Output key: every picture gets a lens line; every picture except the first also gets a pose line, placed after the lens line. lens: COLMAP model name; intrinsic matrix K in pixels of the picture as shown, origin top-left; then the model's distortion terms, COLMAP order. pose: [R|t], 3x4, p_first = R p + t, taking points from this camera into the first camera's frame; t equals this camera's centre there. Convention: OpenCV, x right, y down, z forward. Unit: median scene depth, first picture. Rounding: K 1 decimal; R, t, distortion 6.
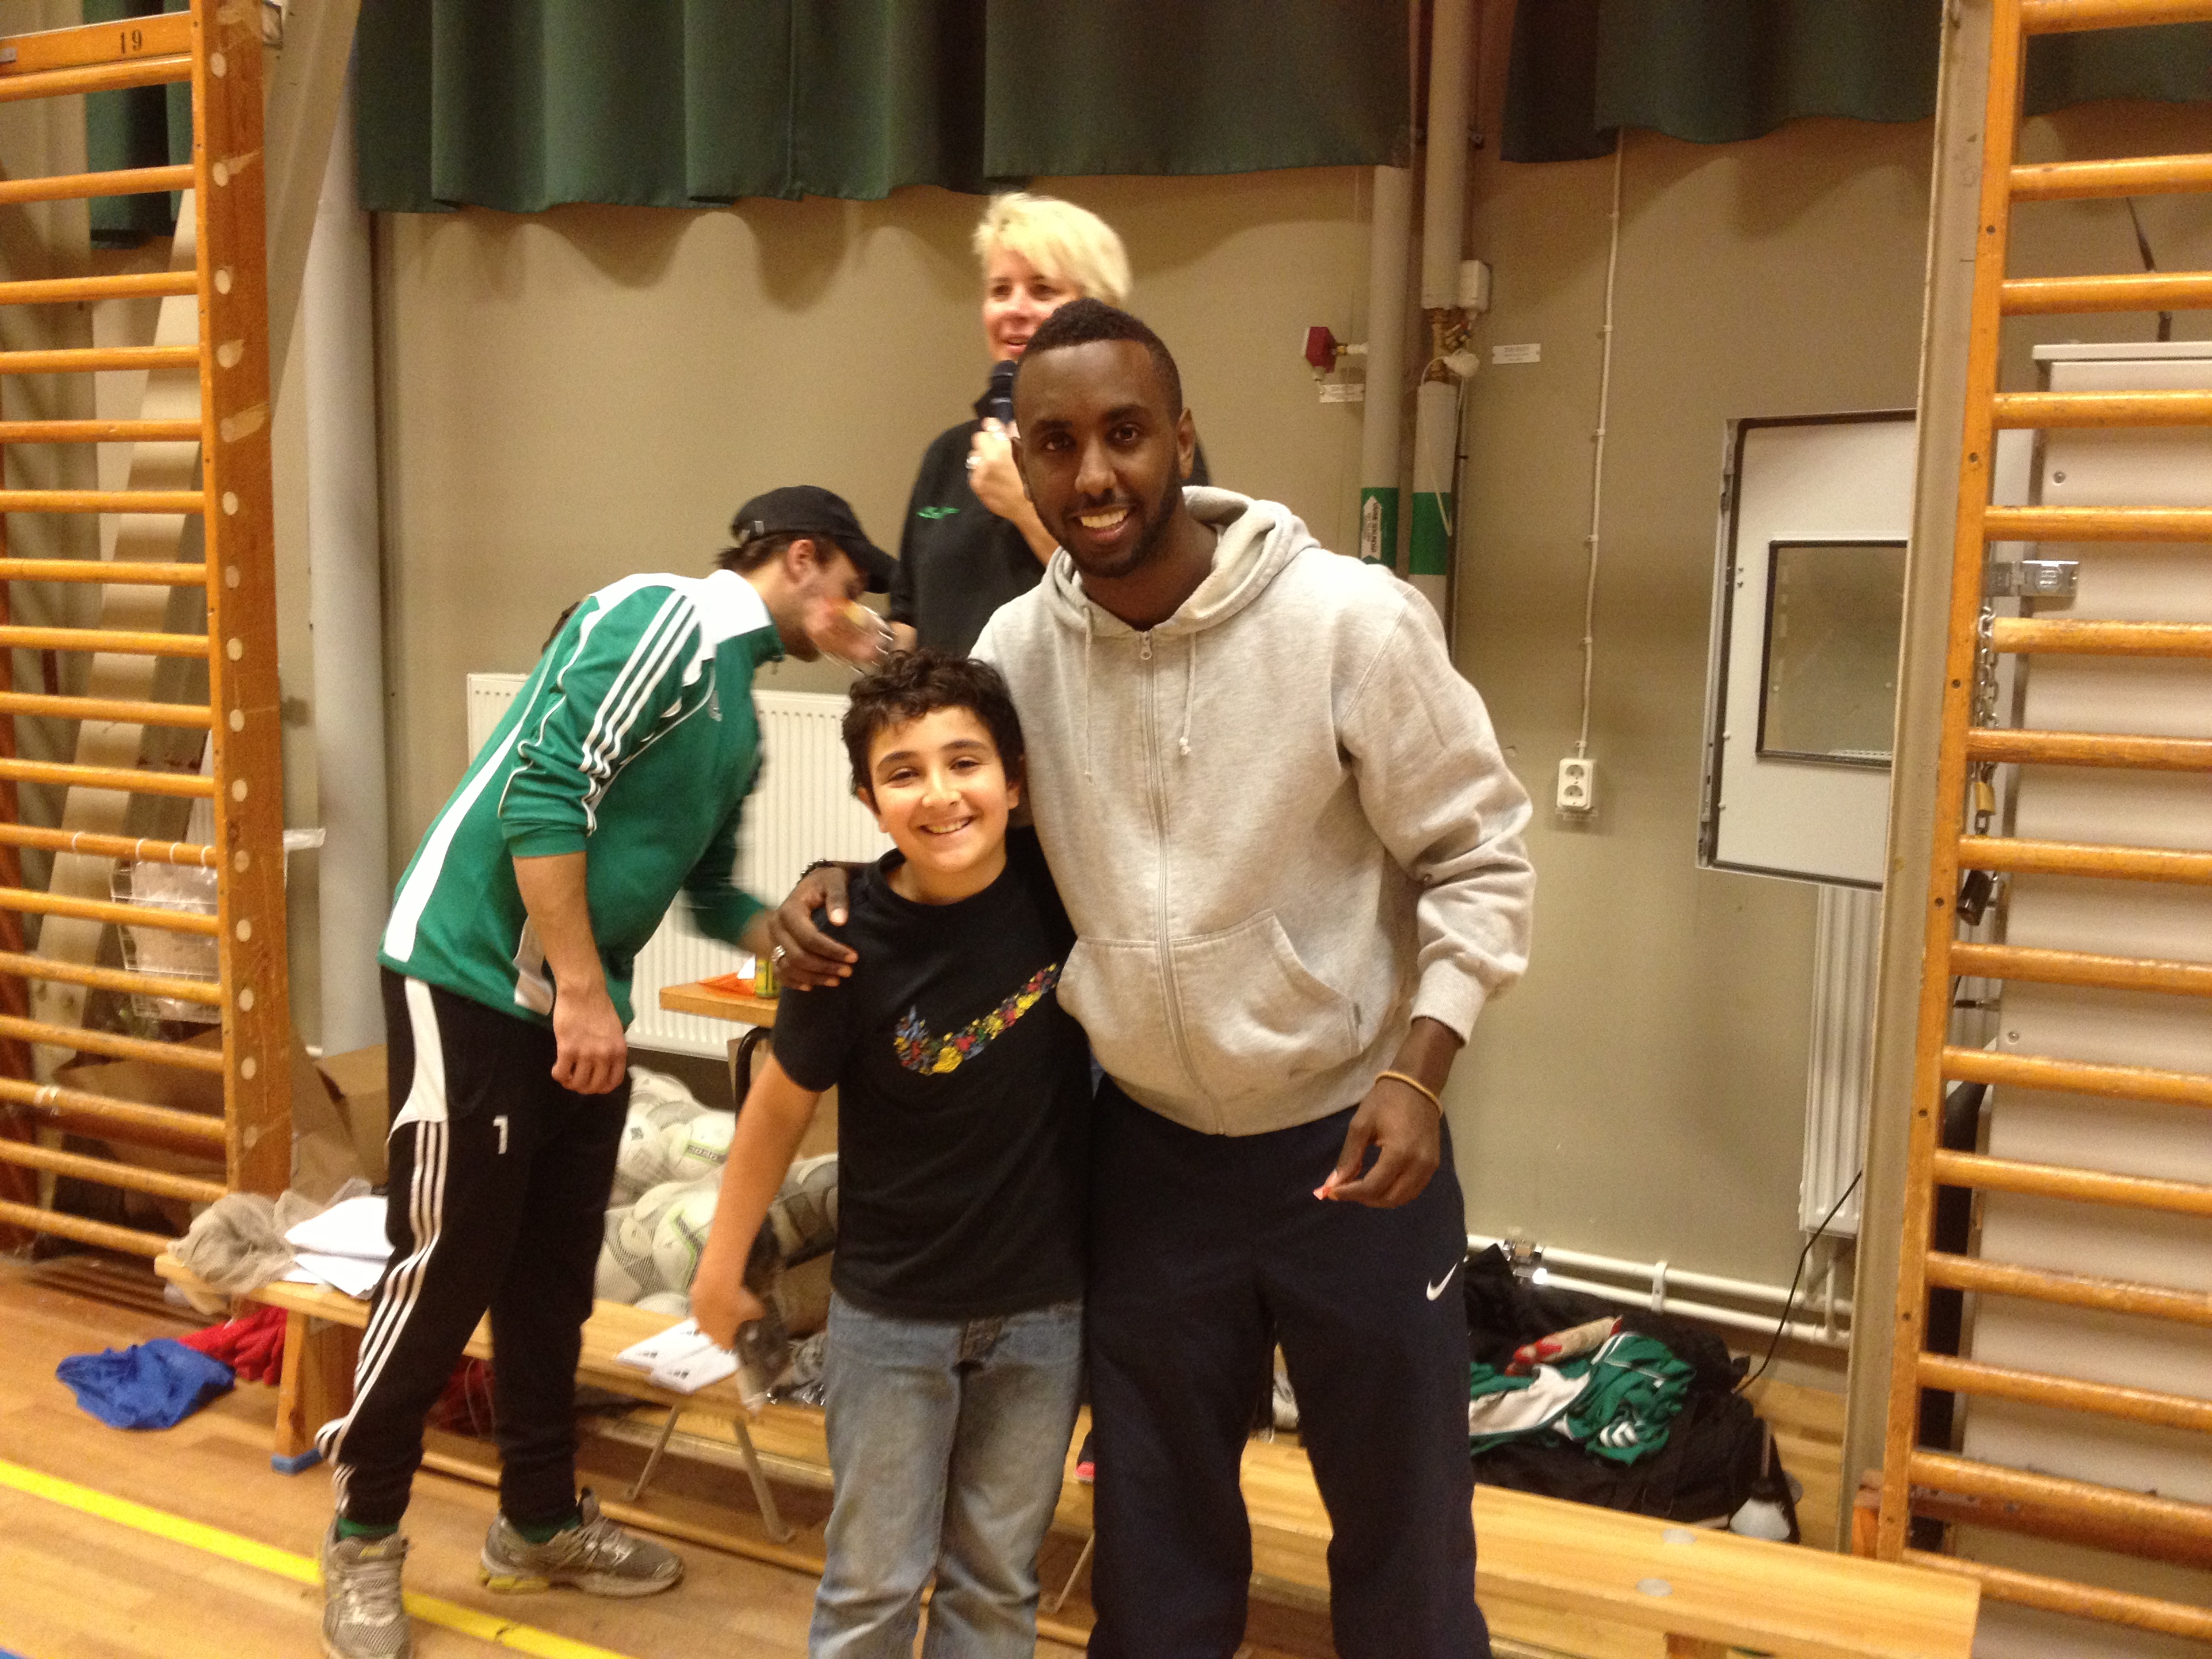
lens RADIAL K [[2064.1, 0, 1062.9], [0, 2064.1, 853.3], [0, 0, 1]] dist [0.132969, -0.312847]
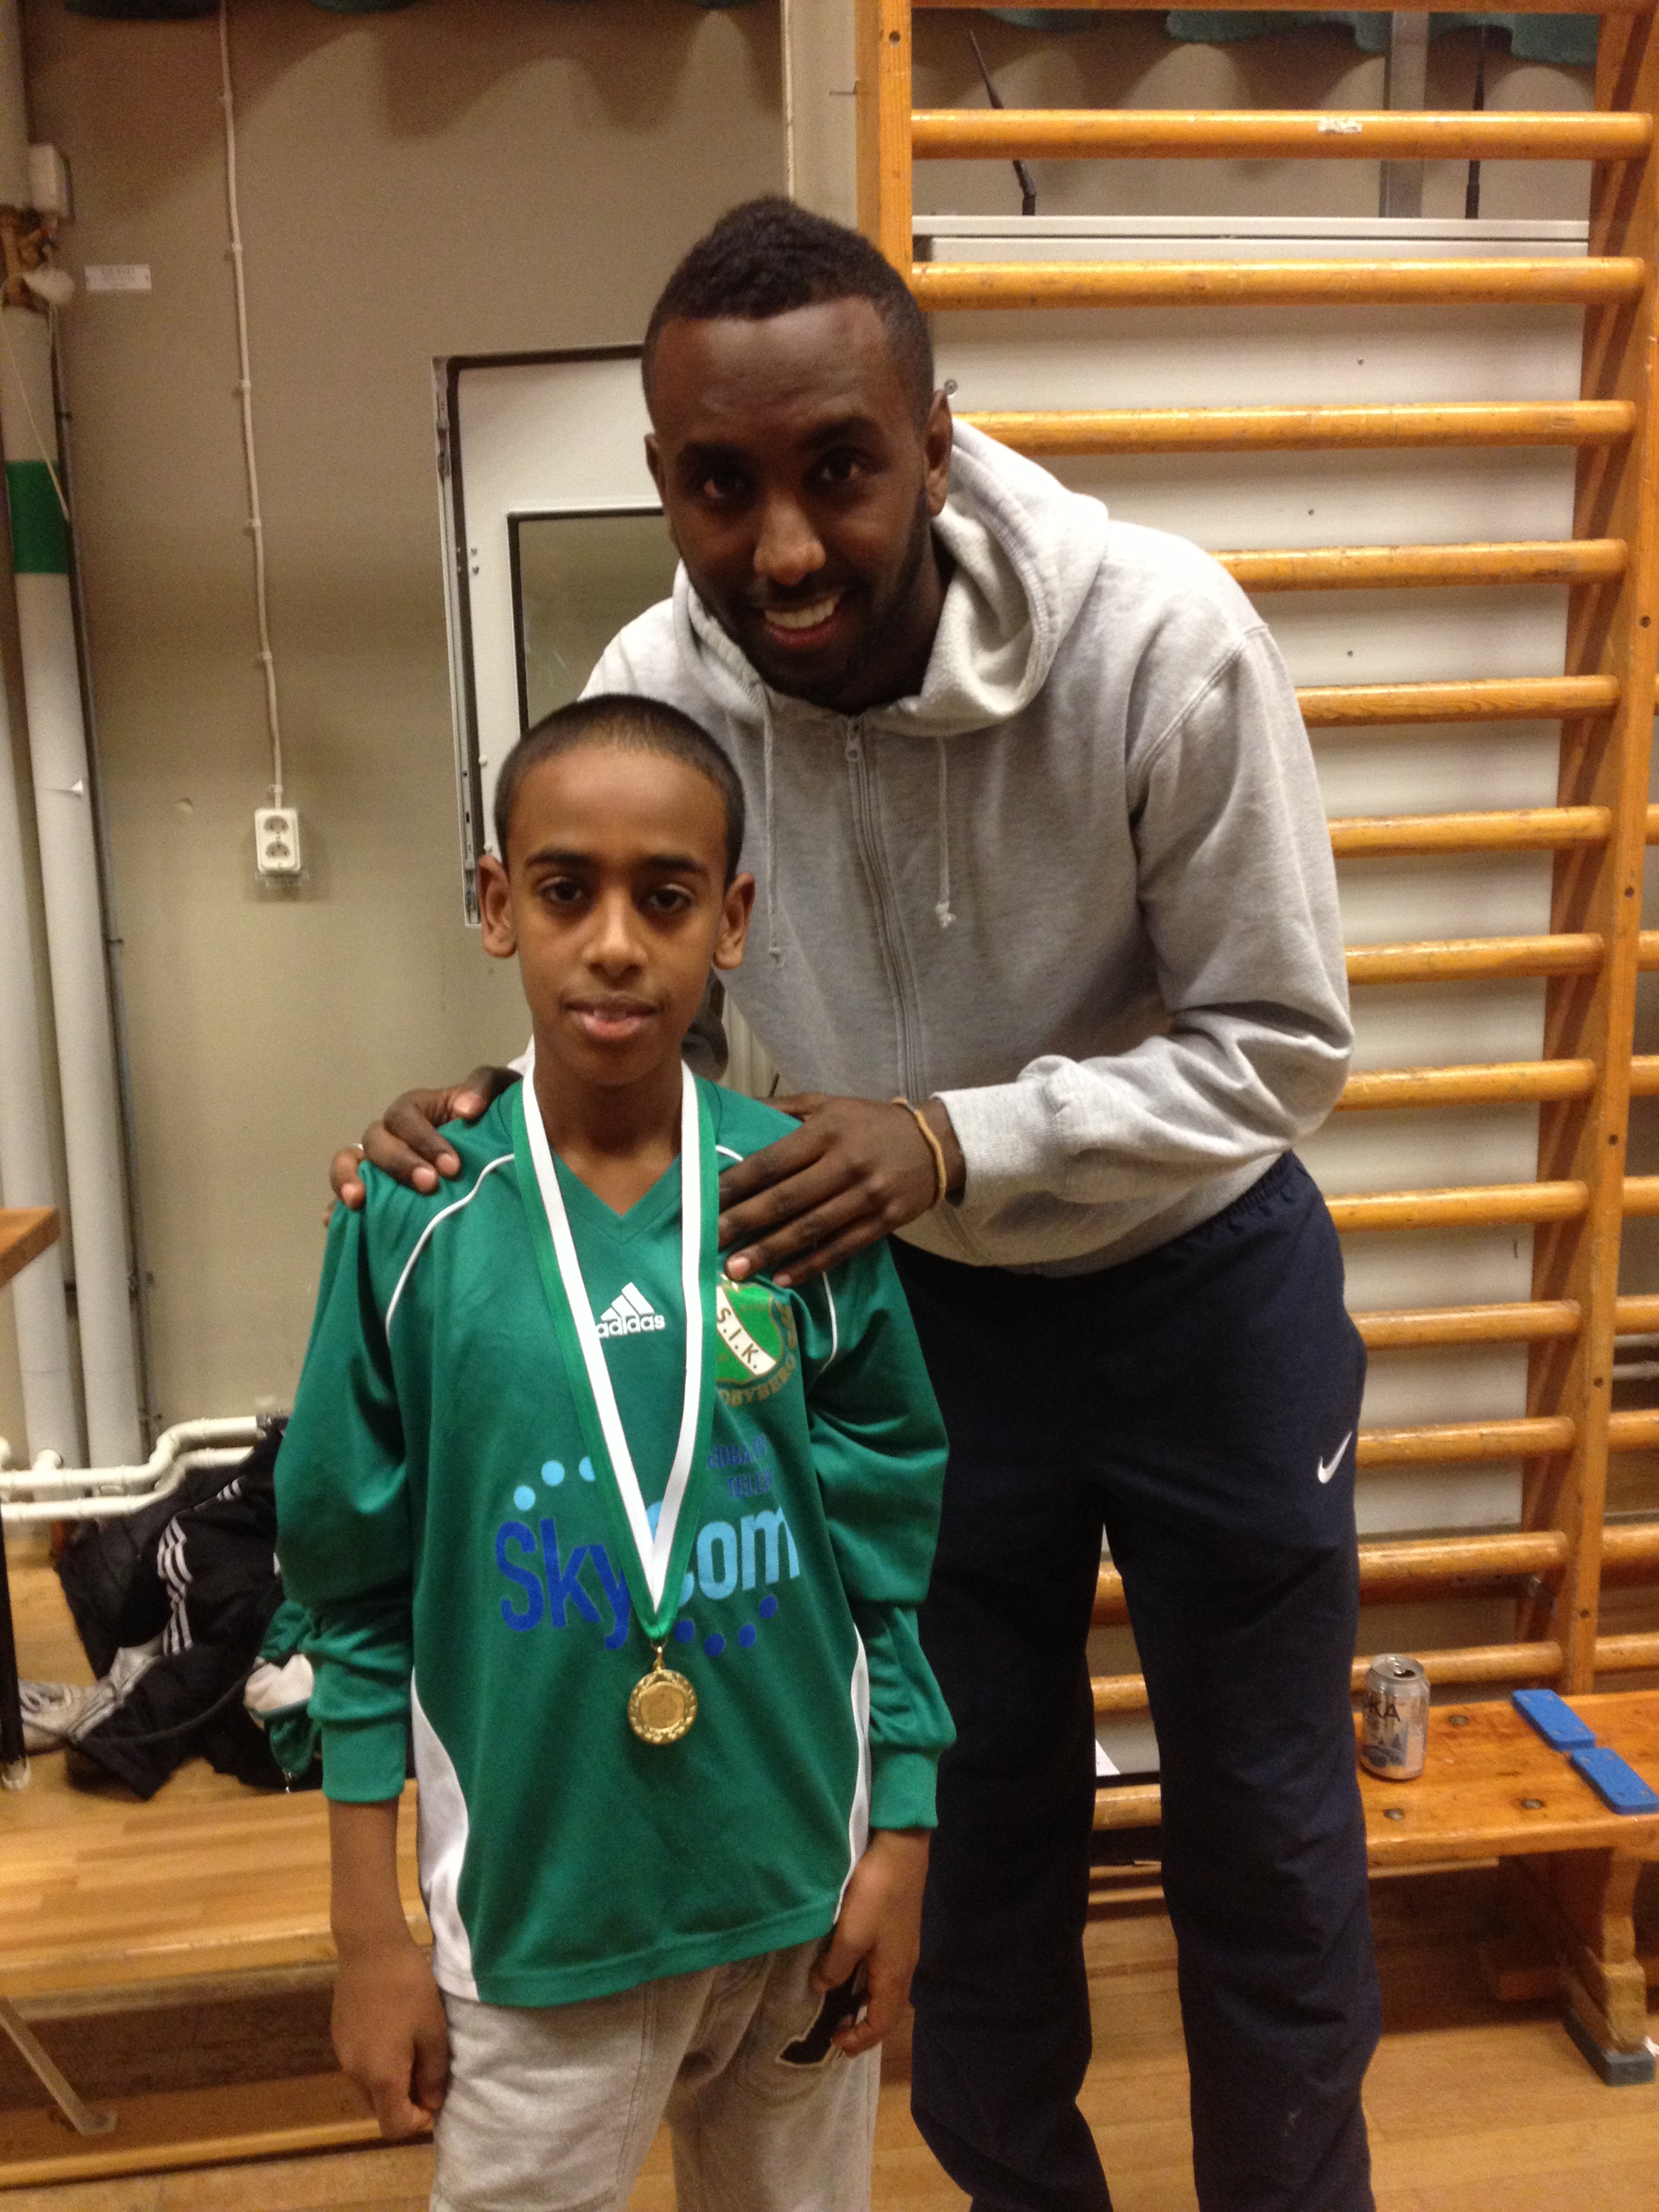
lens RADIAL K [[2093.4, 0, 829.5], [0, 2093.4, 1106.0], [0, 0, 1]] dist [0.112452, -0.273629]
pose [[0.822615, -0.158312, 0.546115, -0.036857], [0.113247, 0.986832, 0.115486, -0.002735], [-0.557206, -0.033155, 0.829712, 0.212986]]
